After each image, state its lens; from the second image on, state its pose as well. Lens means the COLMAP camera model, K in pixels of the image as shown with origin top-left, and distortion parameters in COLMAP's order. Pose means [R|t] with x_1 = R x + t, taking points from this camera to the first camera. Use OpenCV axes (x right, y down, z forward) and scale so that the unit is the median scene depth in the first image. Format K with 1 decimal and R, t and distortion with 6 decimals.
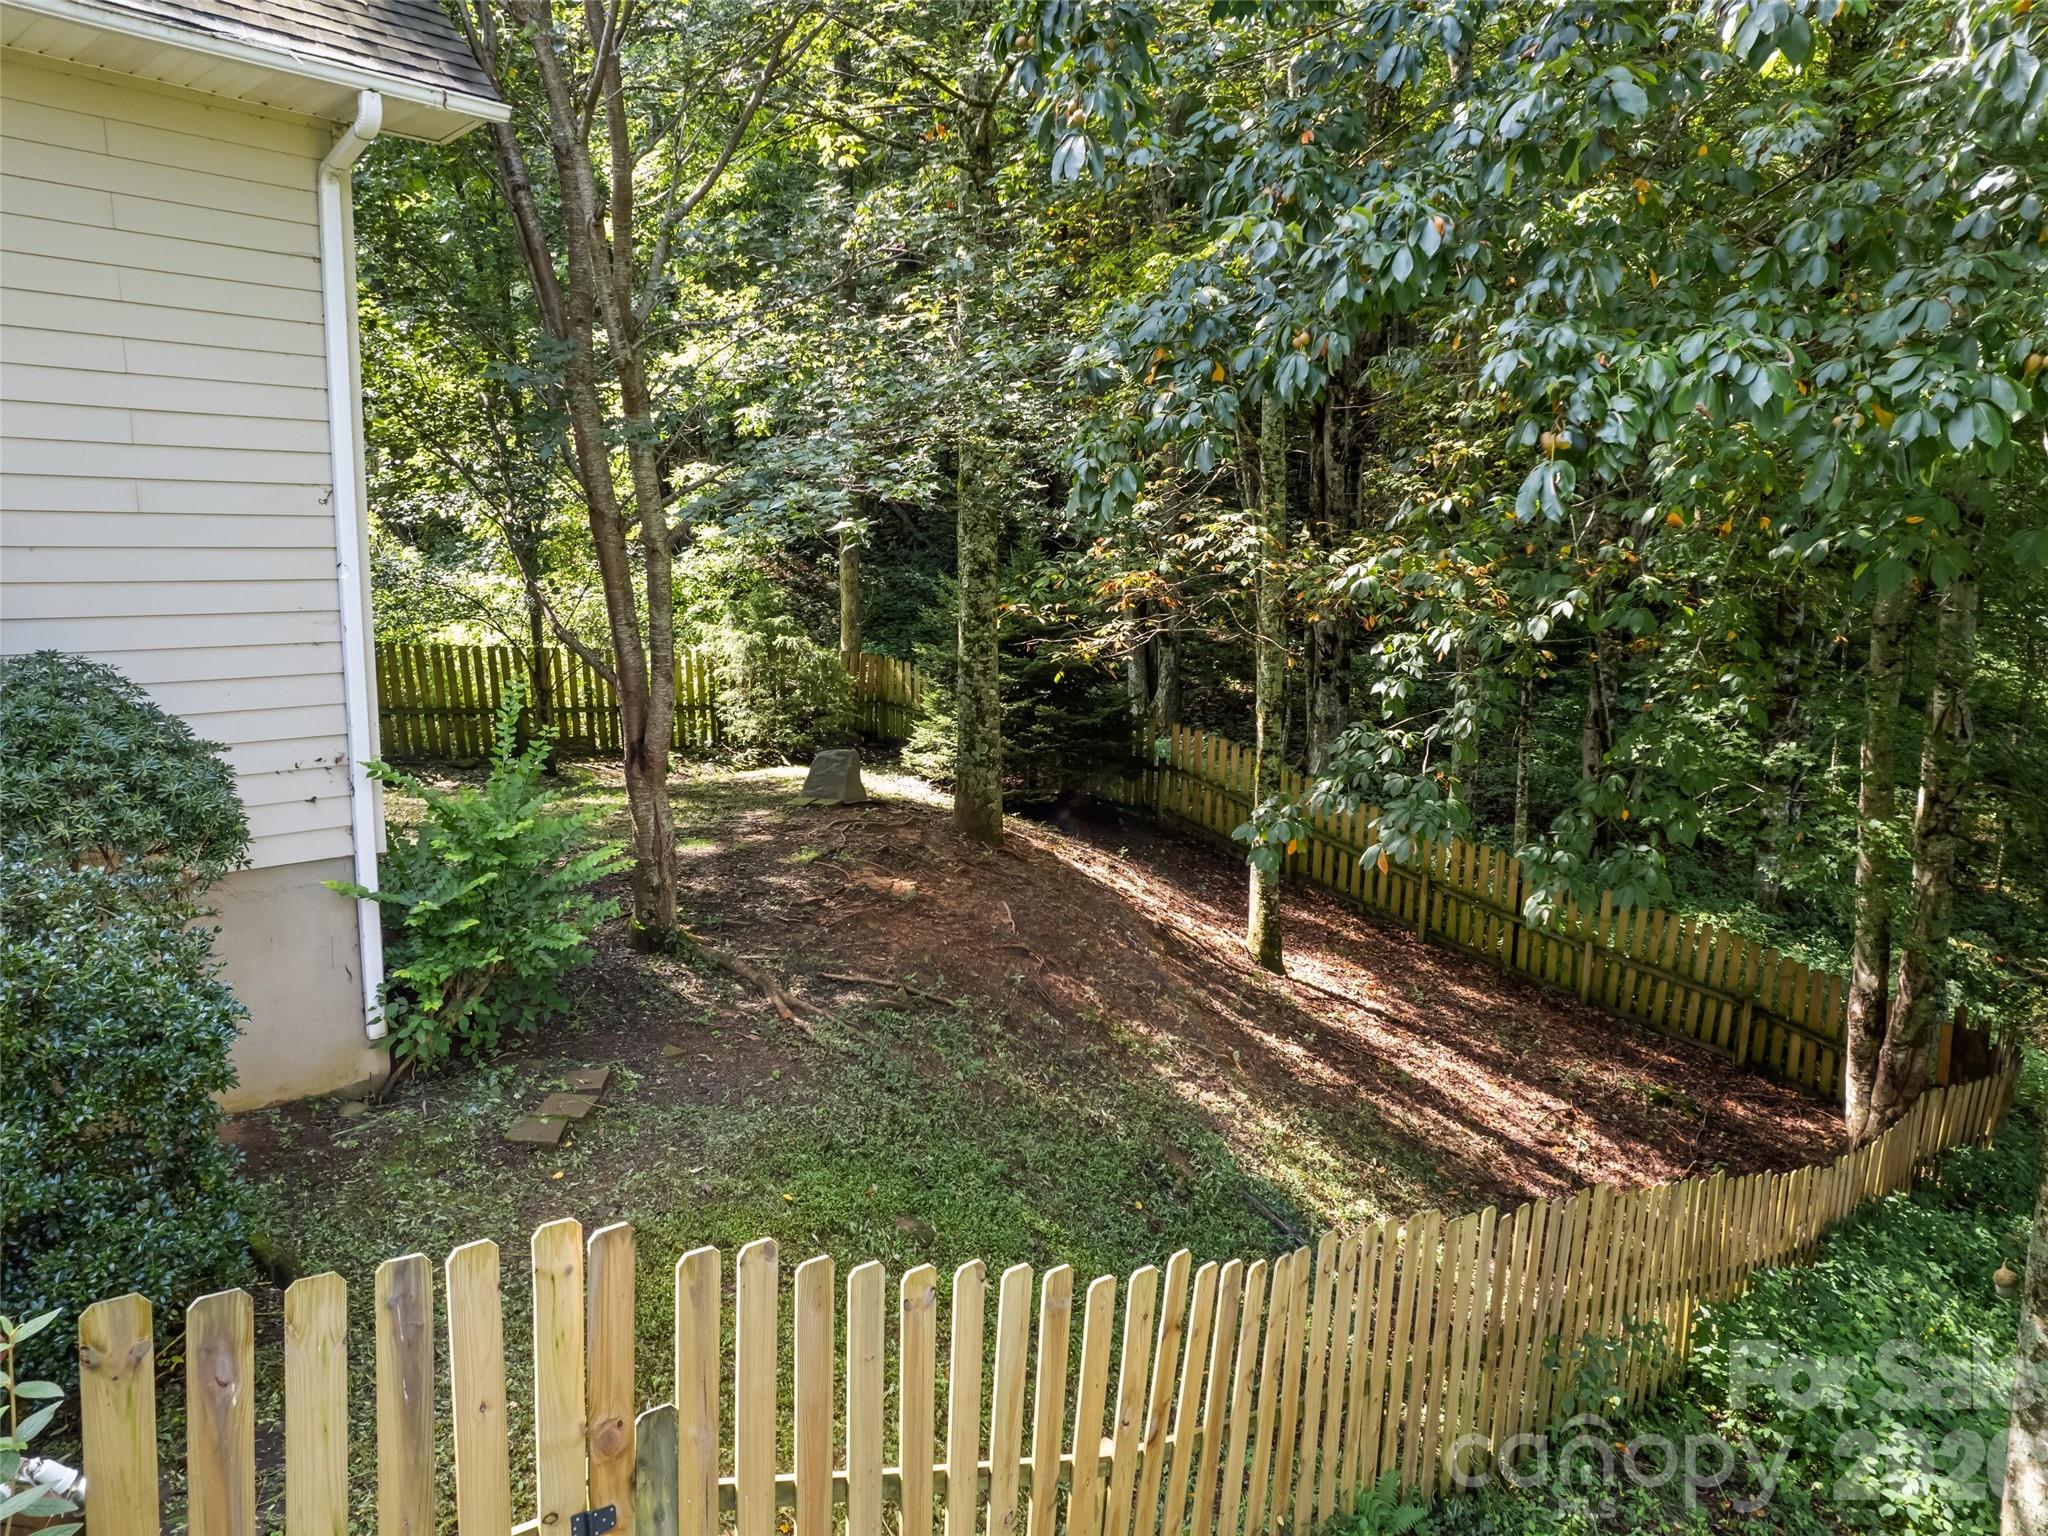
lens RADIAL K [[1469.7, 0, 1037.4], [0, 1469.7, 761.7], [0, 0, 1]] dist [-0.078637, 0.066007]
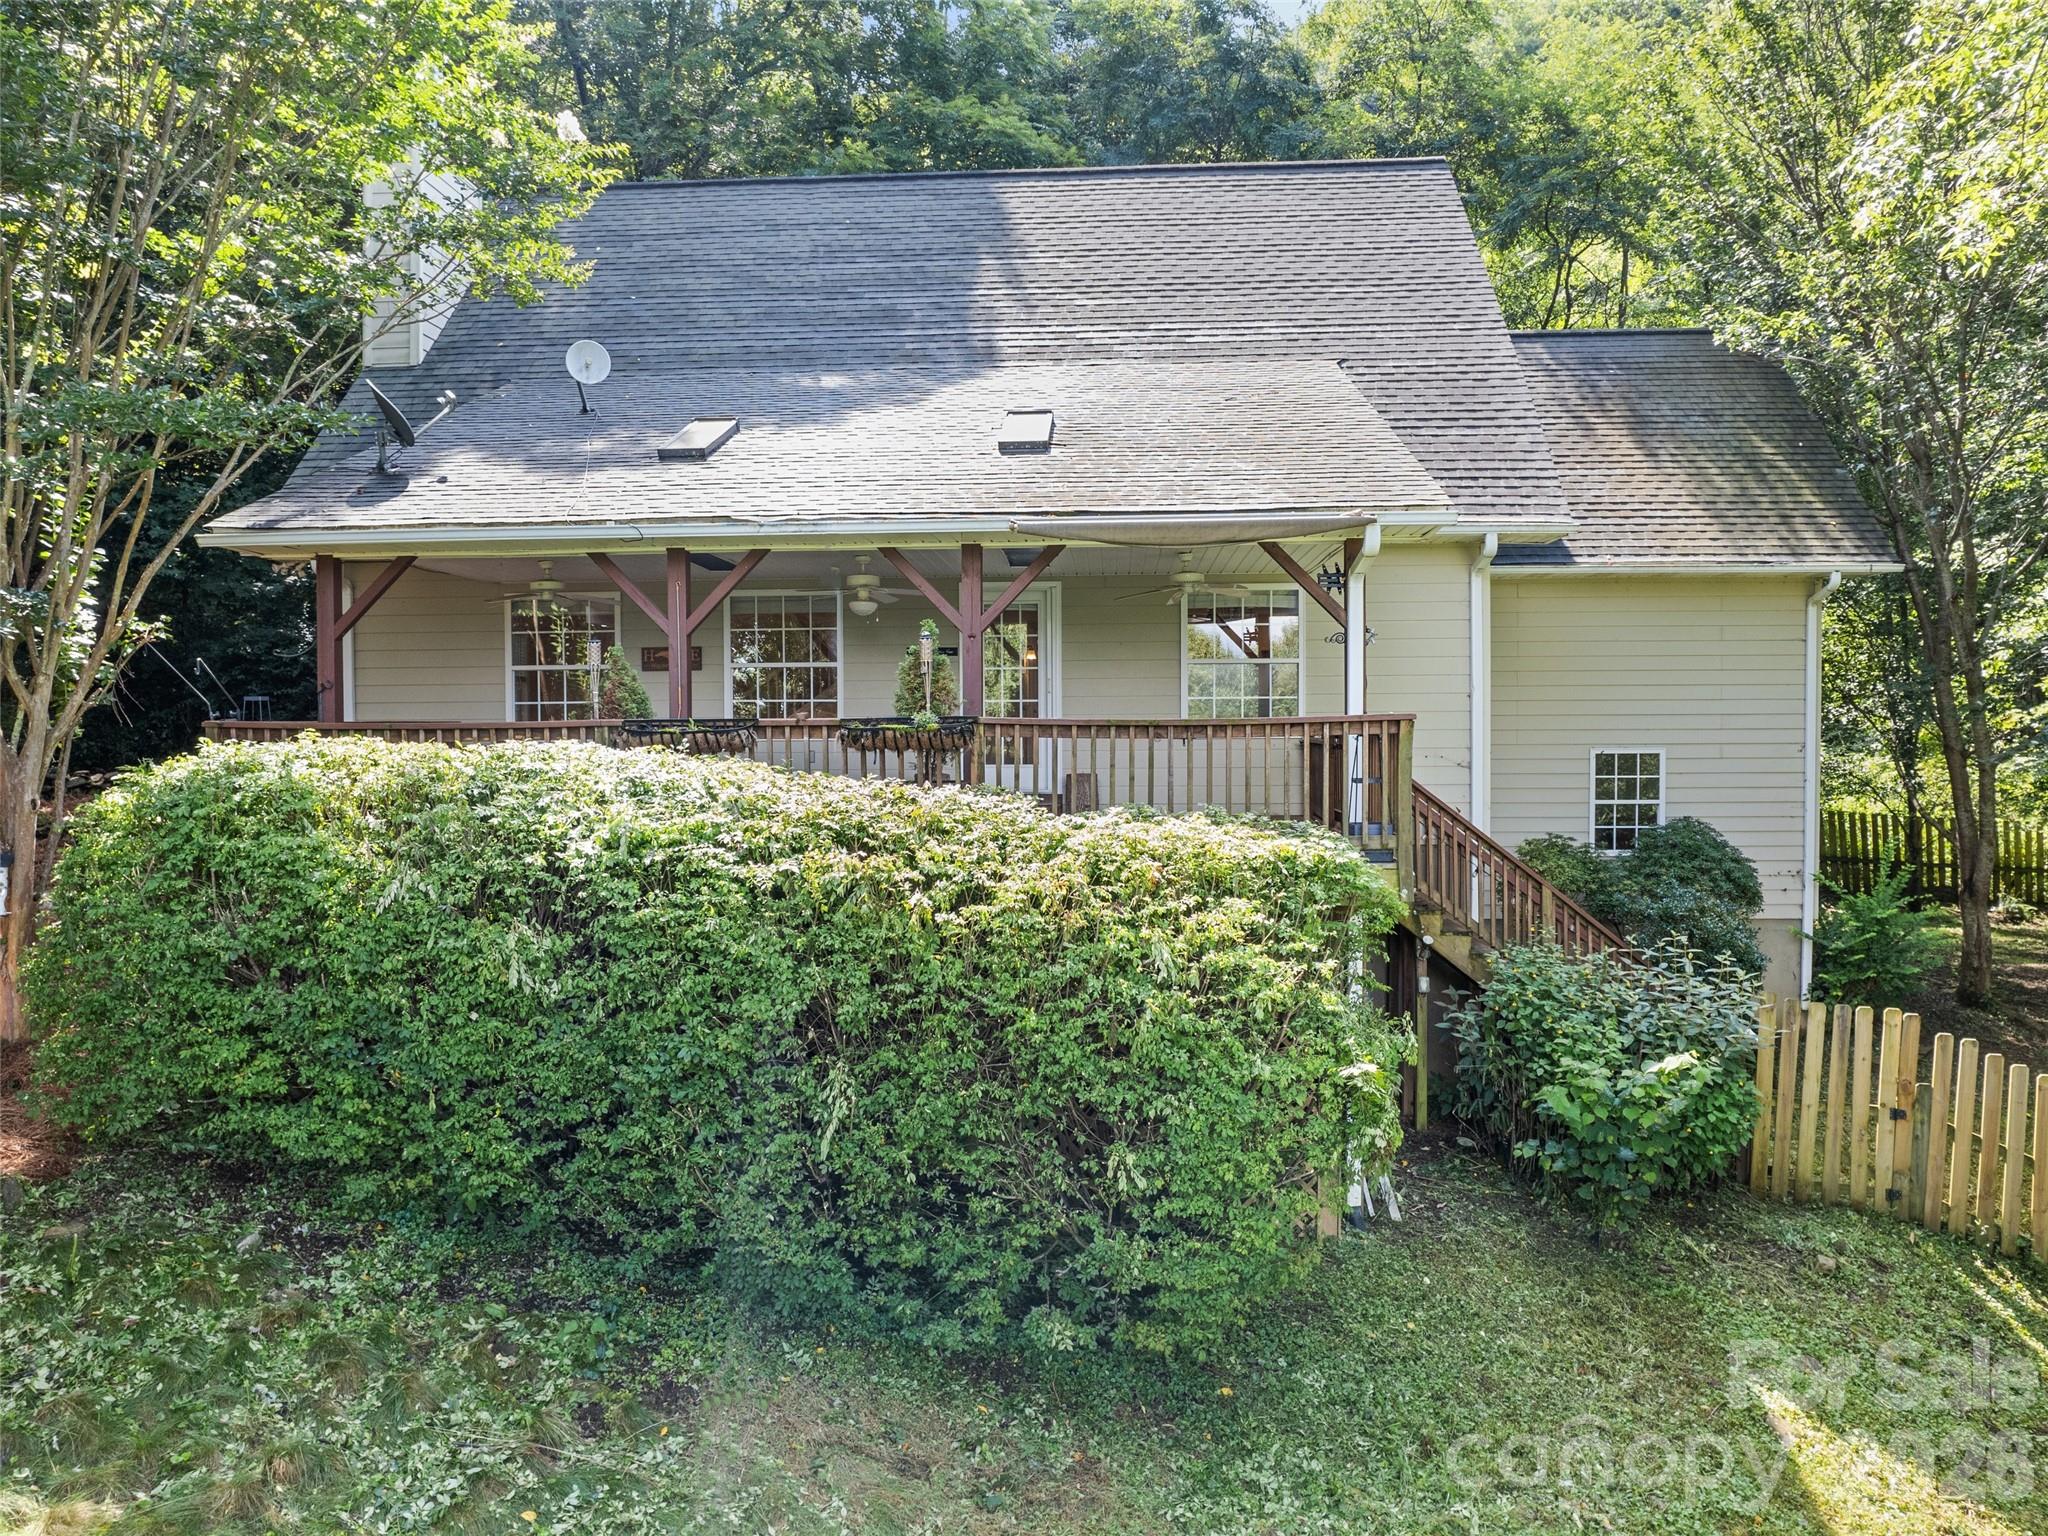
lens RADIAL K [[1469.7, 0, 1031.6], [0, 1469.7, 778.2], [0, 0, 1]] dist [-0.078637, 0.066007]
pose [[0.634056, 0.023489, -0.772930, 0.425710], [-0.094883, 0.994349, -0.047618, 0.068384], [0.767444, 0.103531, 0.632702, -1.185058]]
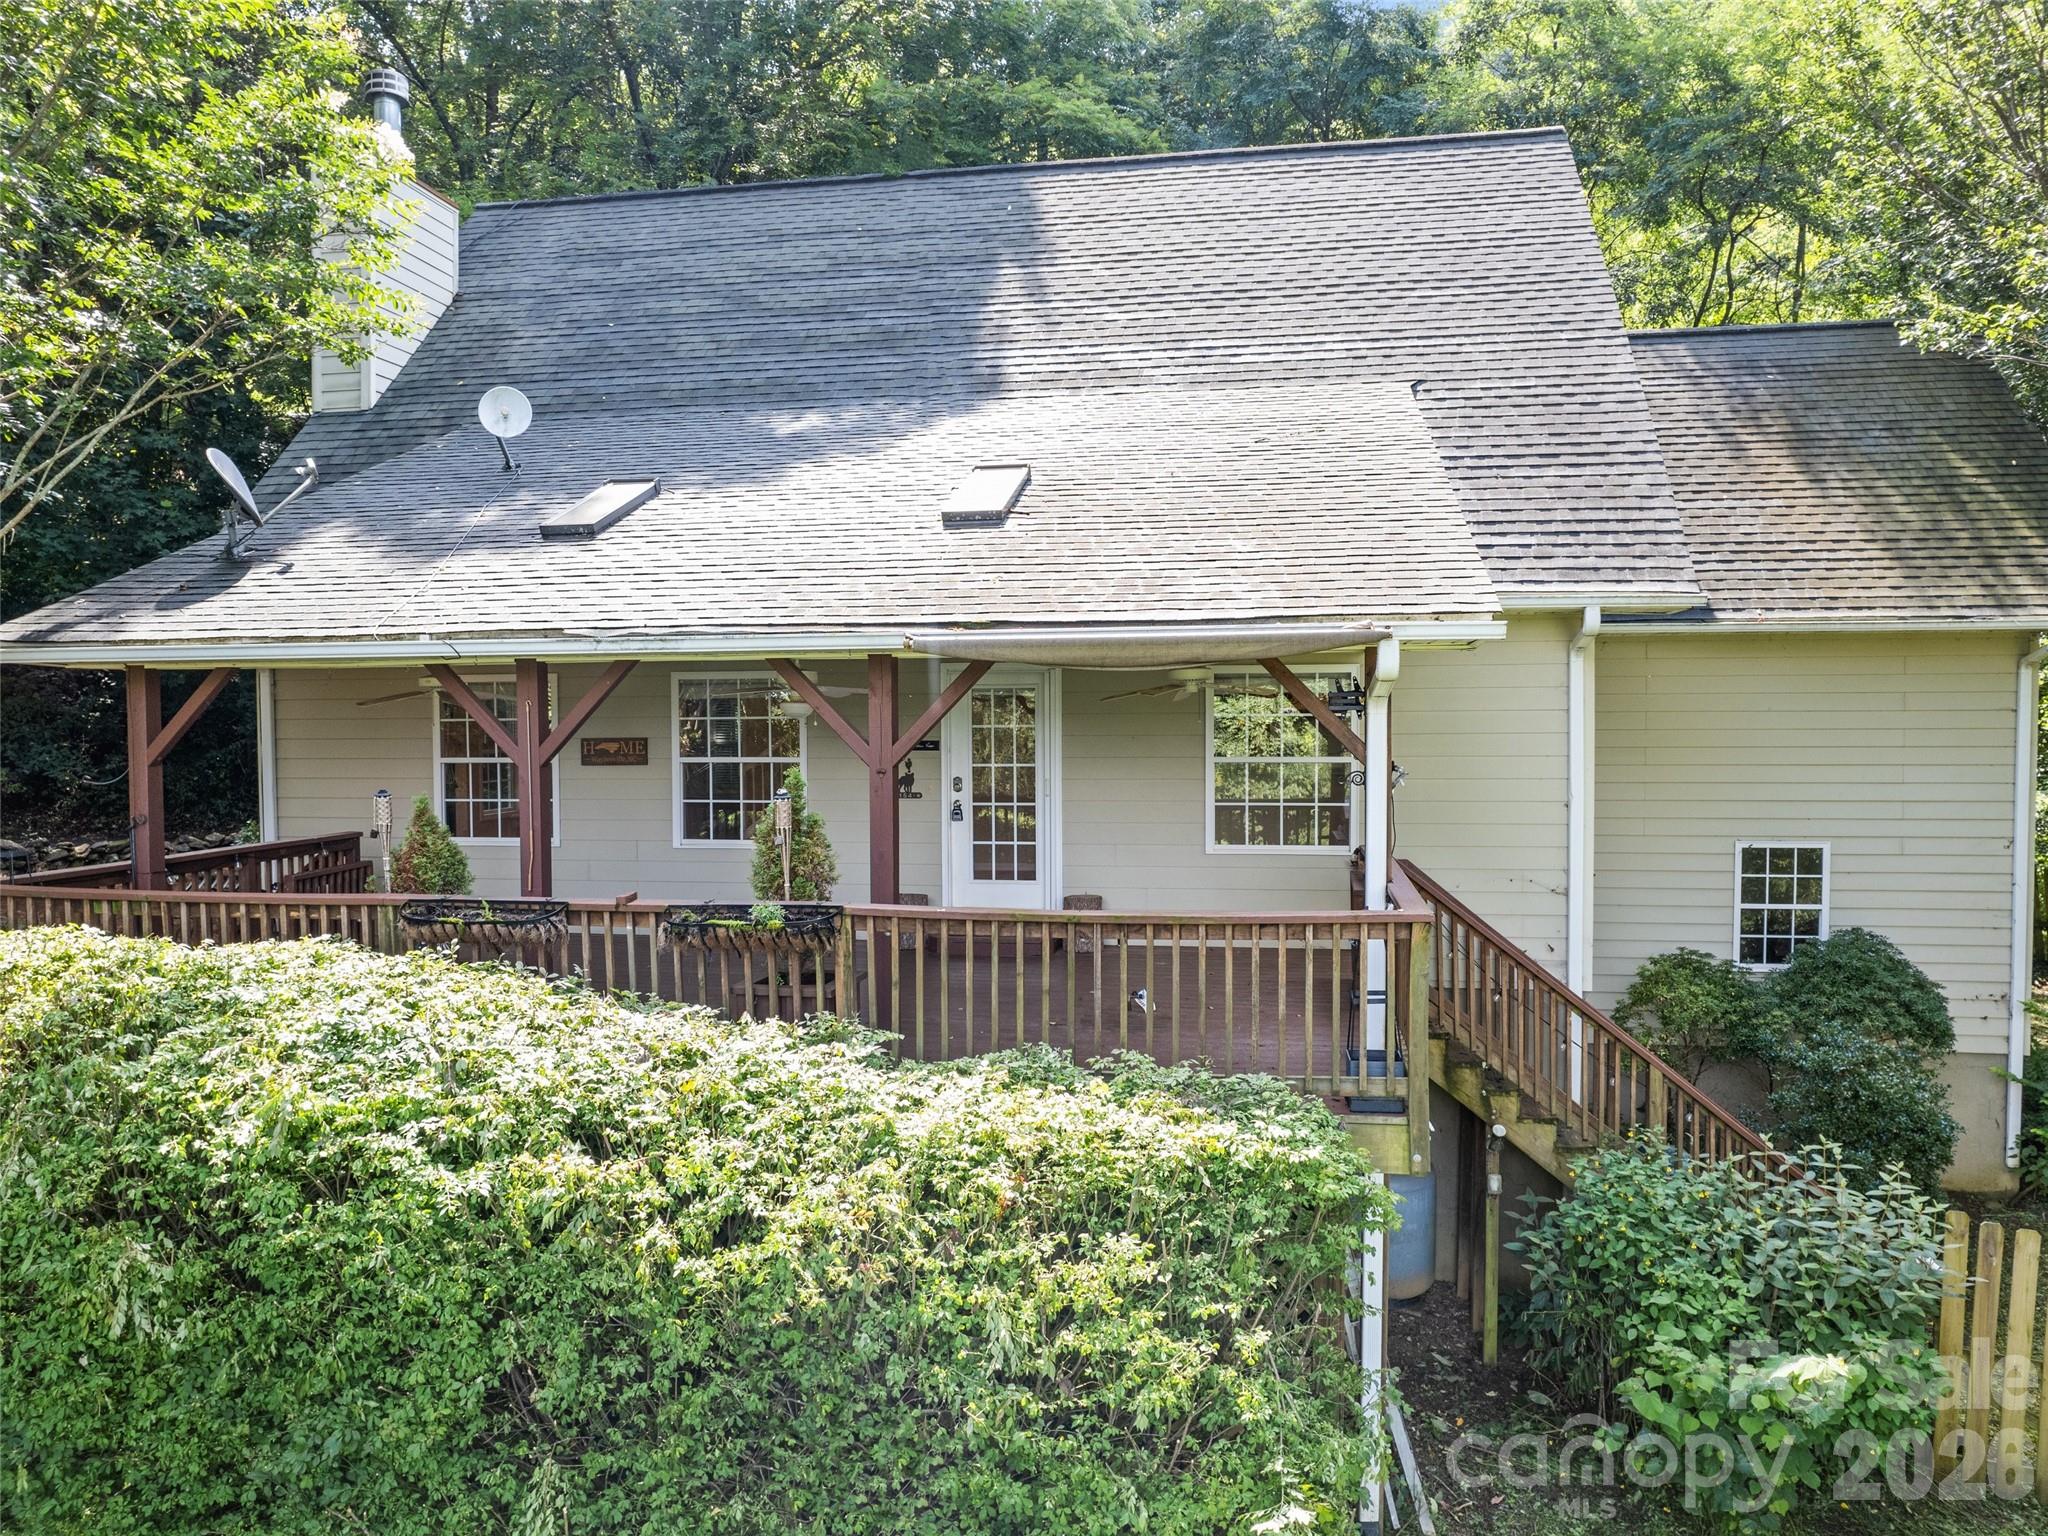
lens RADIAL K [[1469.7, 0, 1025.2], [0, 1469.7, 776.9], [0, 0, 1]] dist [-0.078637, 0.066007]
pose [[0.543771, 0.033149, -0.838579, 0.295403], [-0.103847, 0.994198, -0.028038, -0.090393], [0.832784, 0.102330, 0.544058, -0.890283]]
